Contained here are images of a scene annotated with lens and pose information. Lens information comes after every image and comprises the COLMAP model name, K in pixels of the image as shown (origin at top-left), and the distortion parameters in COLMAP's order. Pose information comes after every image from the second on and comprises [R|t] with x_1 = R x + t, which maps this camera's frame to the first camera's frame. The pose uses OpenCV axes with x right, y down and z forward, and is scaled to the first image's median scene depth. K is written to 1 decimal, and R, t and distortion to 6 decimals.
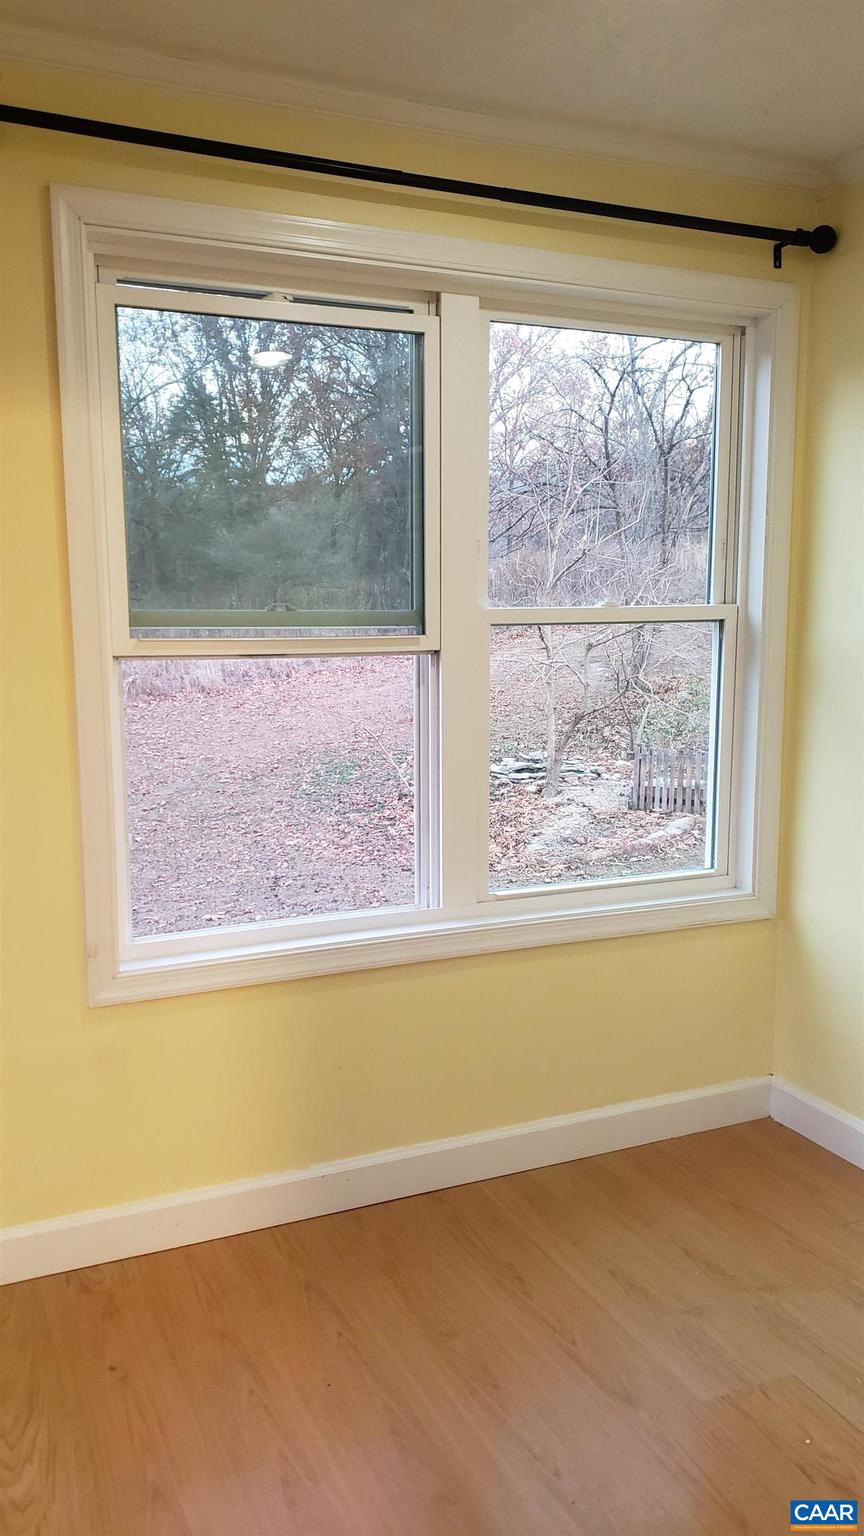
lens RADIAL K [[1145.4, 0, 390.1], [0, 1145.4, 775.9], [0, 0, 1]] dist [0.009777, -0.001779]
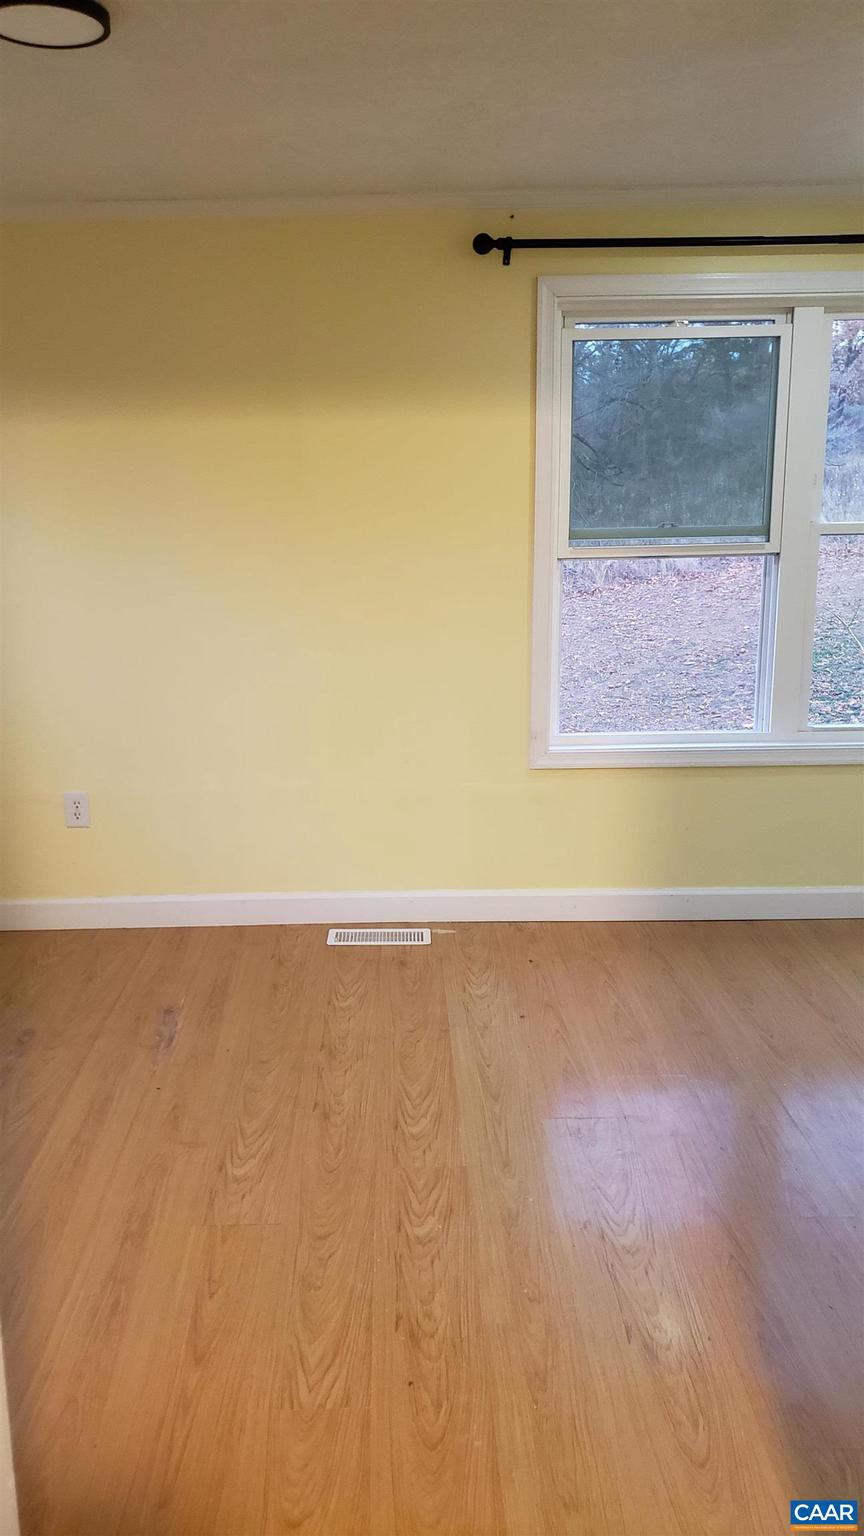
lens RADIAL K [[1145.4, 0, 390.1], [0, 1145.4, 775.9], [0, 0, 1]] dist [0.009777, -0.001779]
pose [[0.917314, 0.080113, -0.390022, 0.176877], [-0.040399, 0.993221, 0.108998, 0.031989], [0.396110, -0.084228, 0.914332, -0.535203]]
